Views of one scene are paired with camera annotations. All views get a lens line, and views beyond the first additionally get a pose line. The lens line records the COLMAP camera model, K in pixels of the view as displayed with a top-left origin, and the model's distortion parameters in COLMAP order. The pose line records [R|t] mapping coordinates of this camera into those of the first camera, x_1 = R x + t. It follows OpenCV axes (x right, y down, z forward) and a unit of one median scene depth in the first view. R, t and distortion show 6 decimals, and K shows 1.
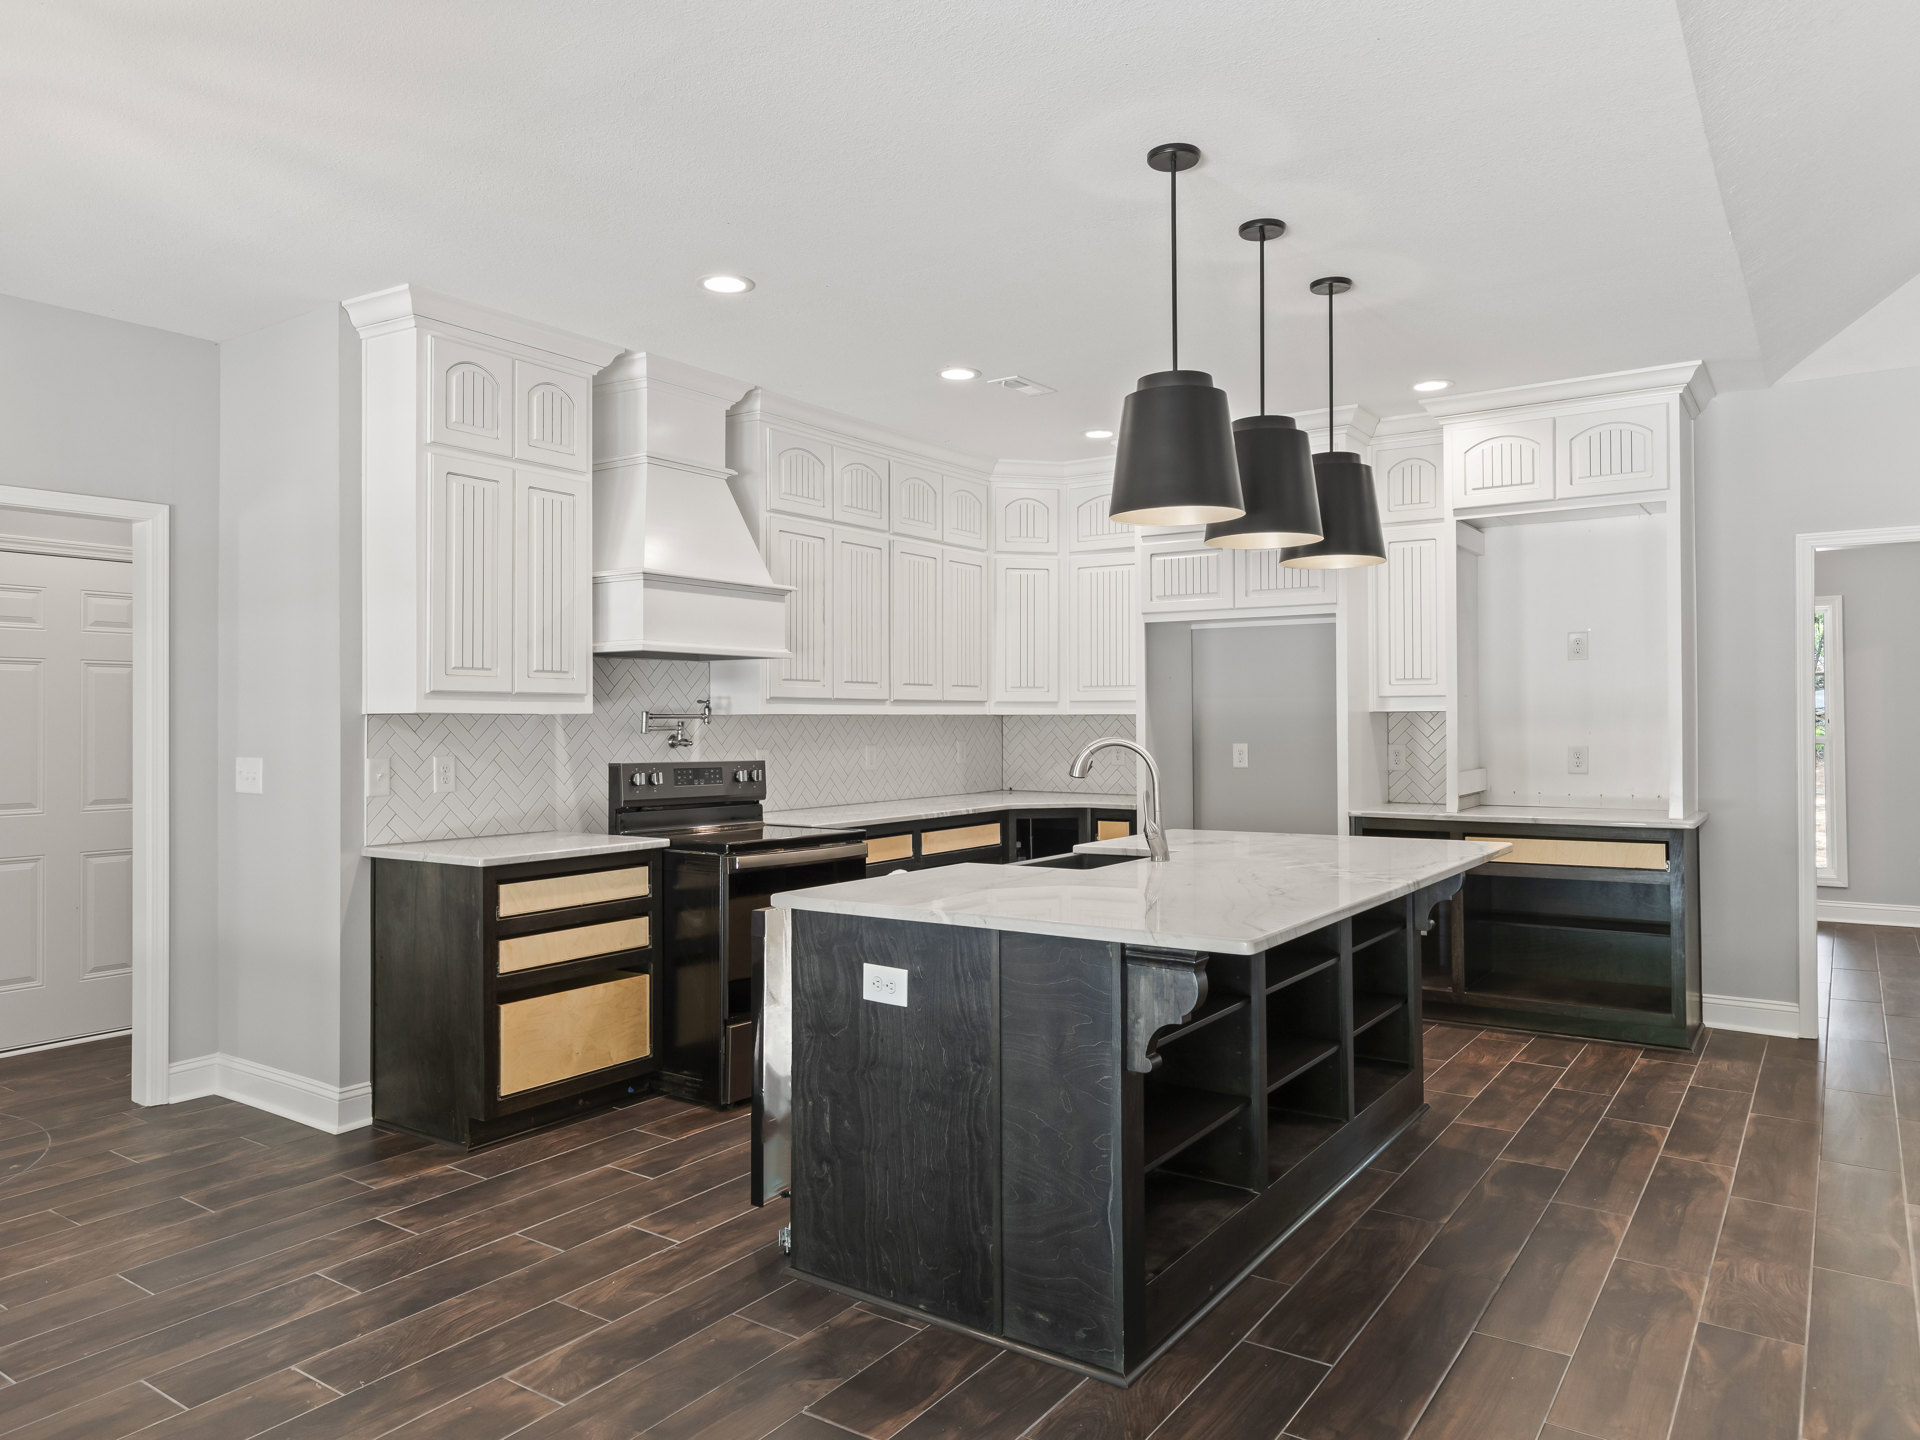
lens RADIAL K [[1281.7, 0, 971.1], [0, 1281.7, 710.8], [0, 0, 1]] dist [0.001644, 0.005860]
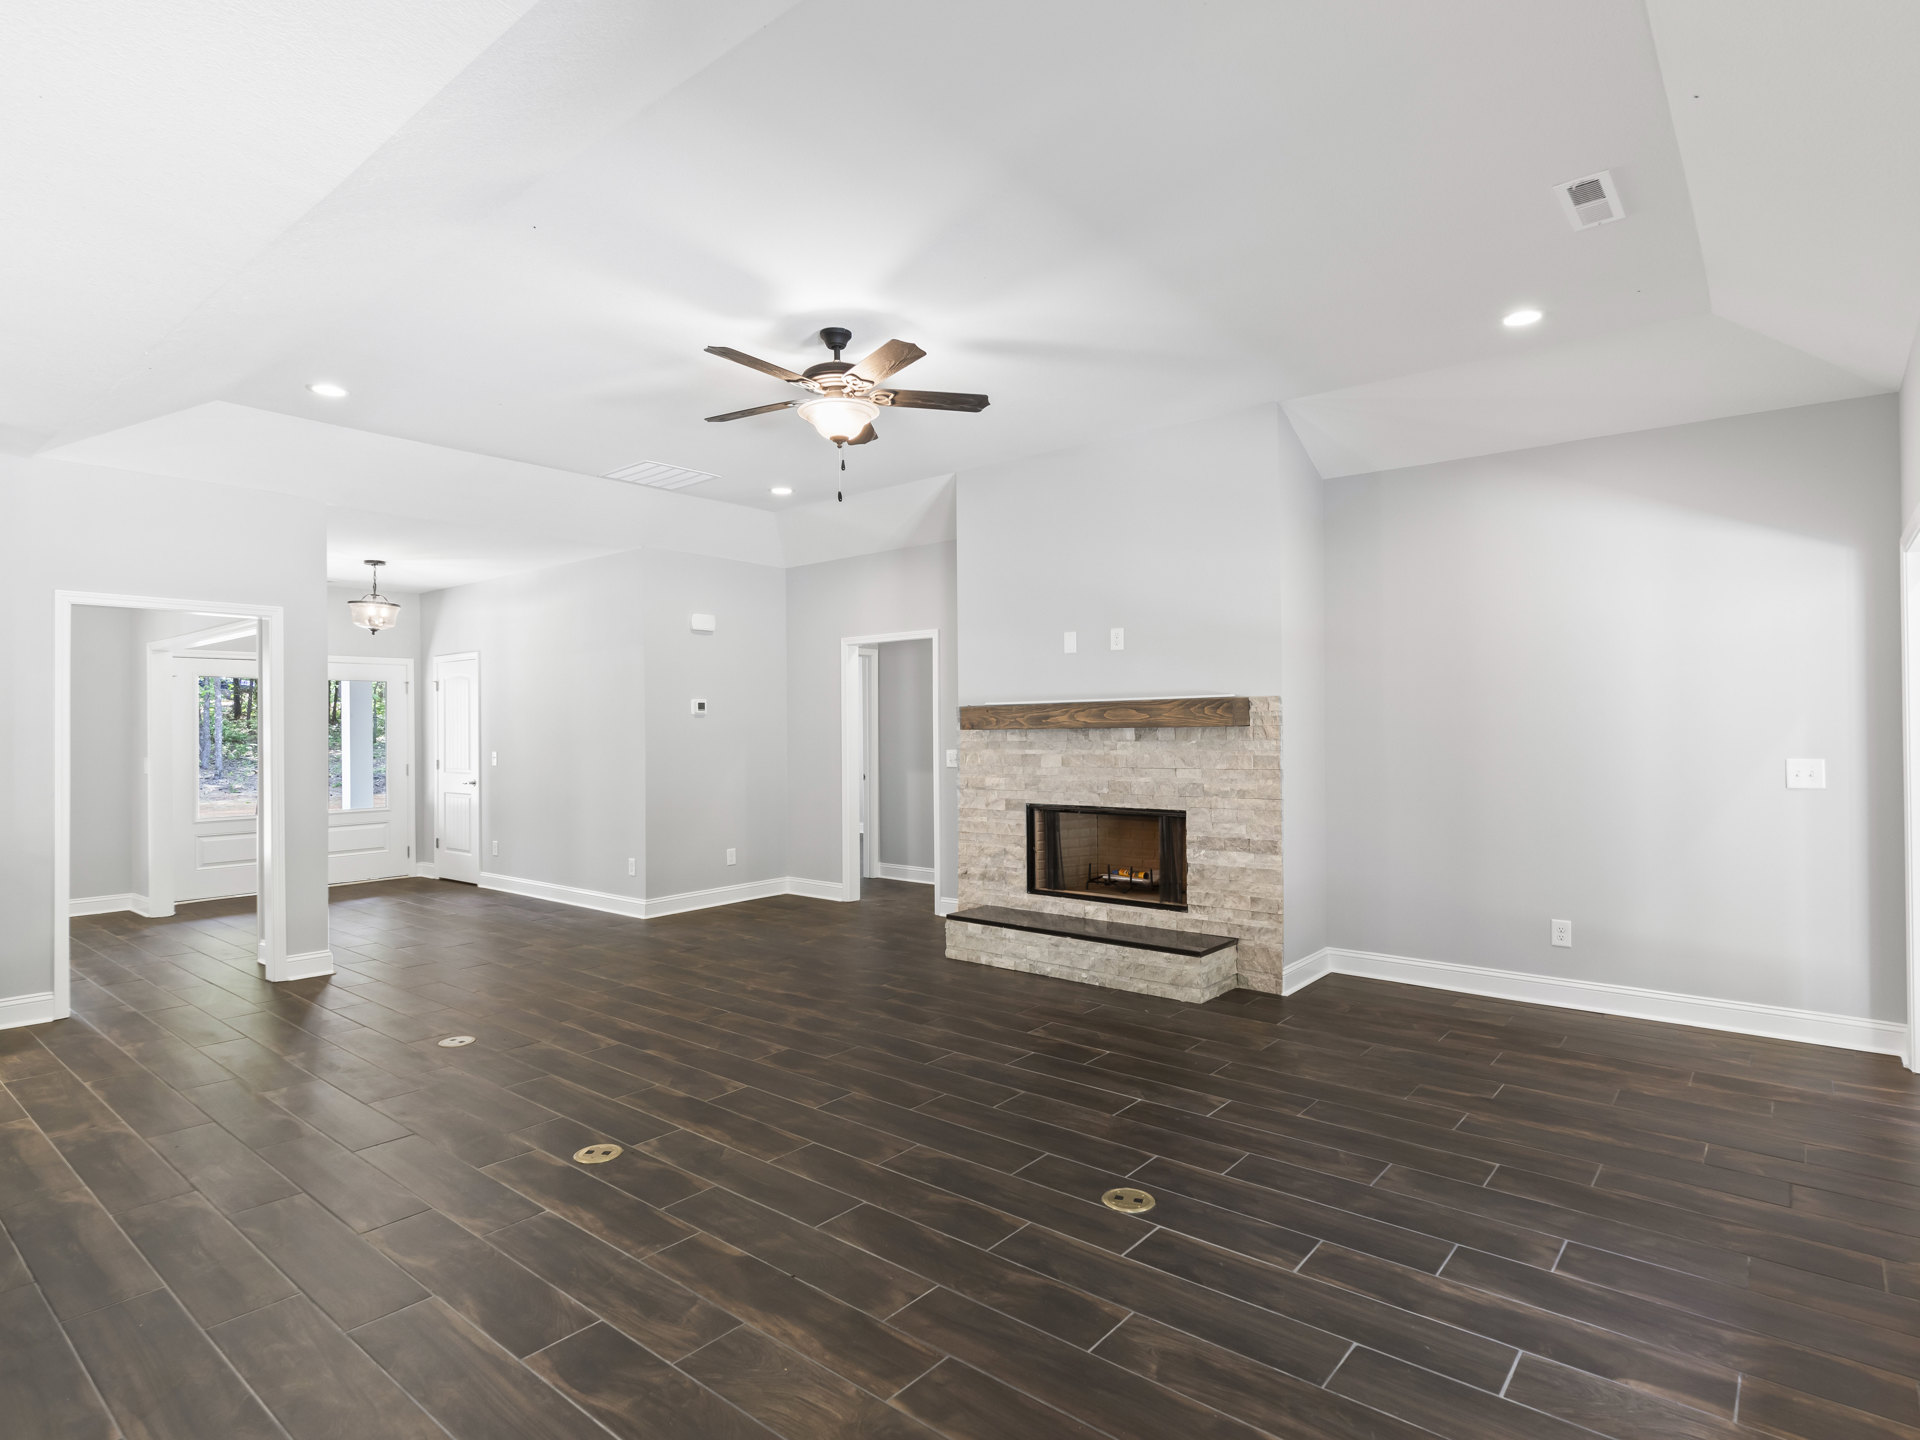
lens RADIAL K [[1024.7, 0, 974.4], [0, 1024.7, 718.7], [0, 0, 1]] dist [-0.004229, 0.000388]
pose [[0.082825, 0.014880, 0.996453, -0.249195], [0.002521, 0.999882, -0.015141, -0.004092], [-0.996561, 0.003766, 0.082778, 0.102109]]
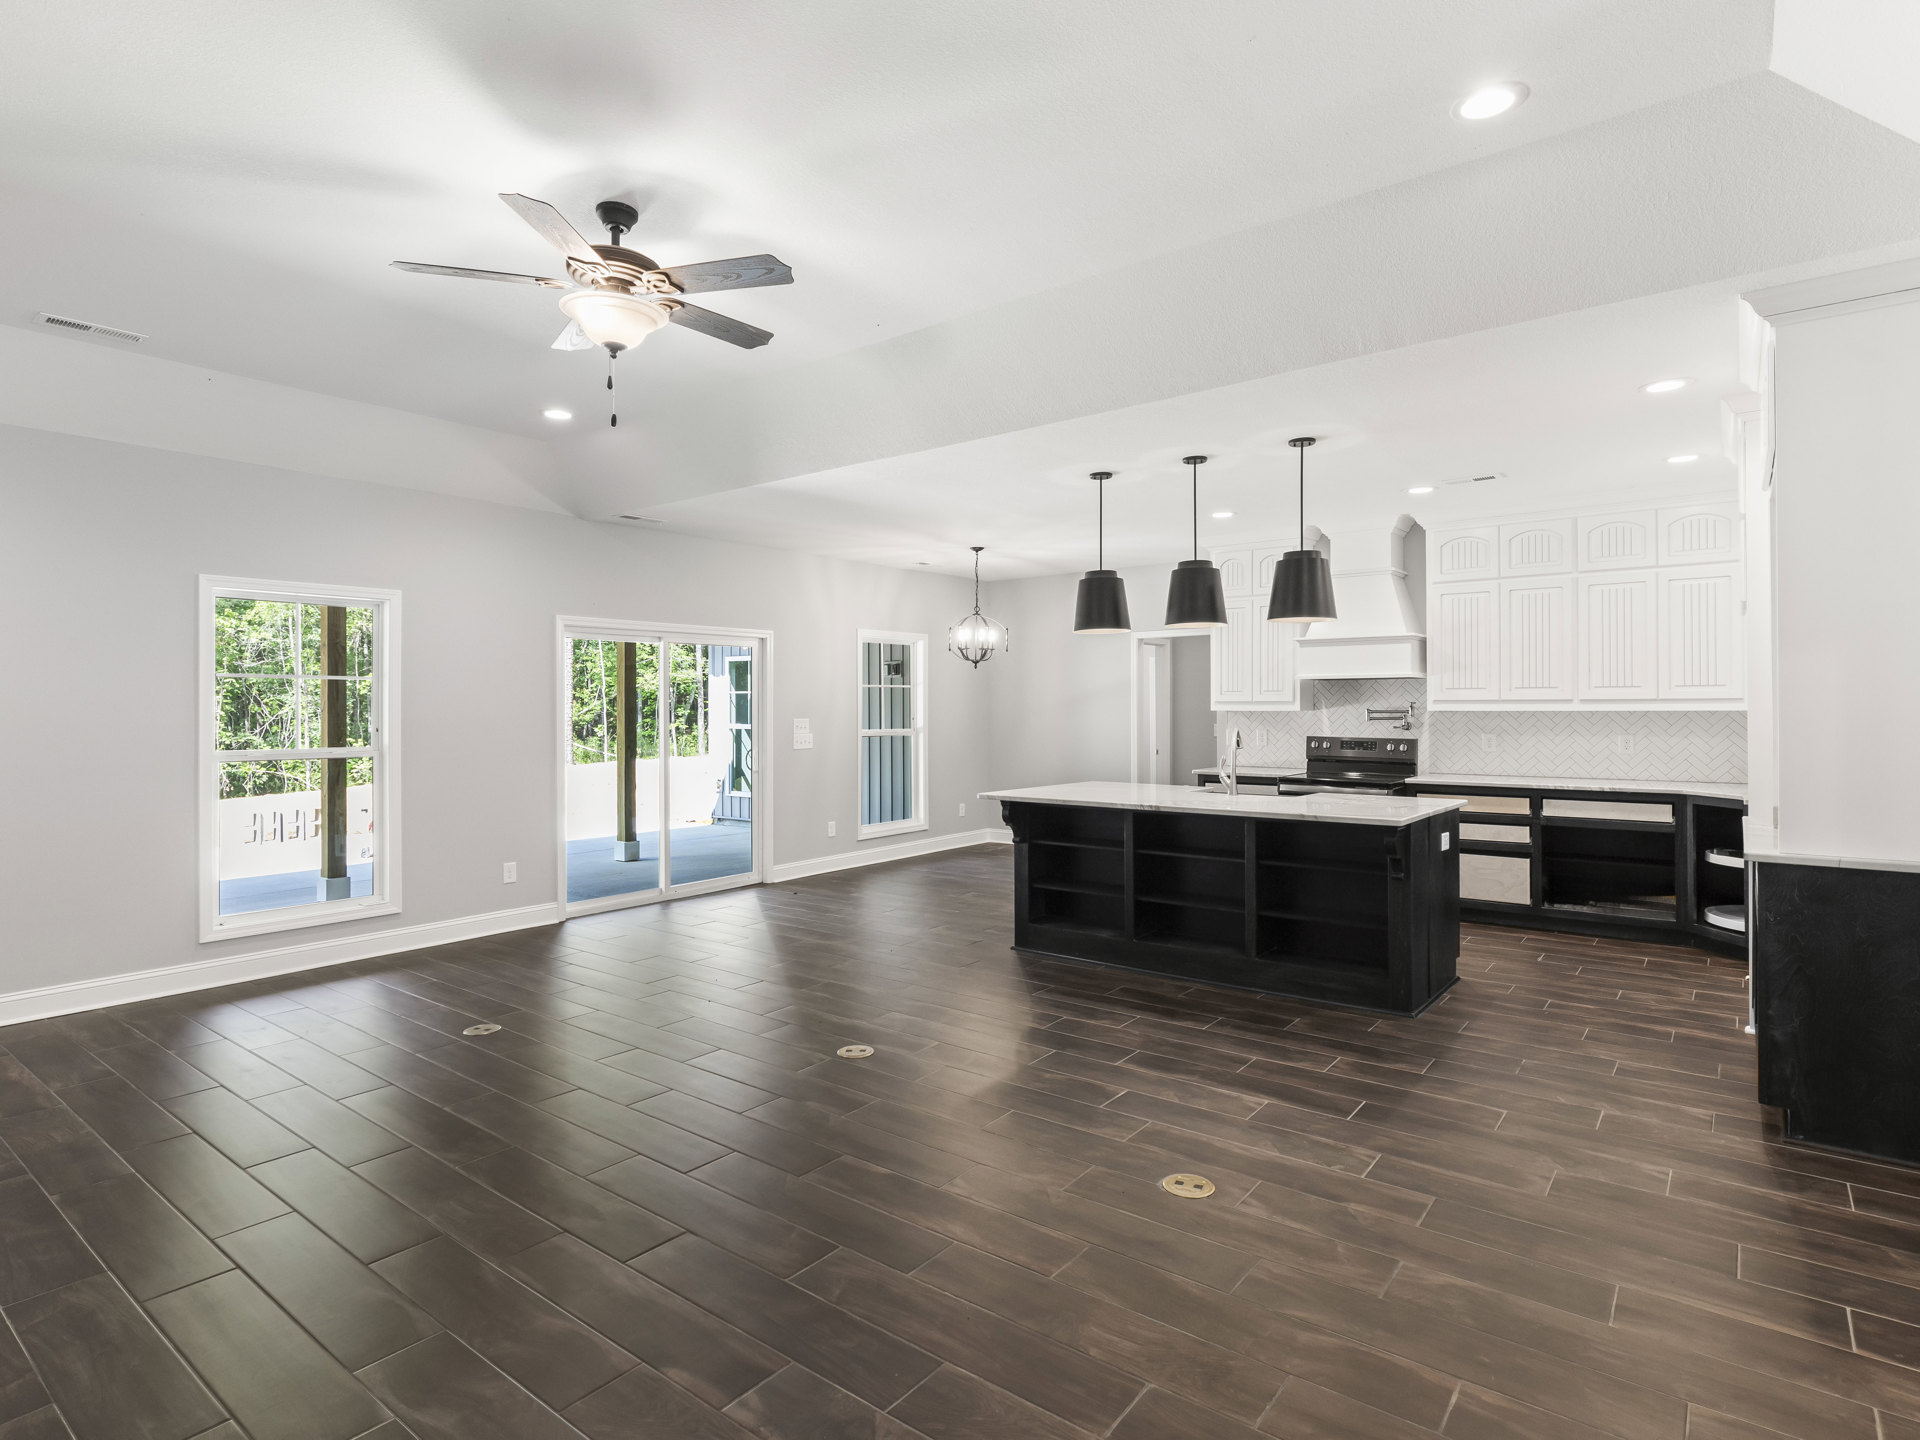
lens RADIAL K [[1024.7, 0, 968.5], [0, 1024.7, 700.4], [0, 0, 1]] dist [-0.004229, 0.000388]
pose [[-0.055253, -0.001112, -0.998472, 1.361323], [0.012440, 0.999921, -0.001802, -0.018117], [0.998395, -0.012520, -0.055235, 0.580817]]
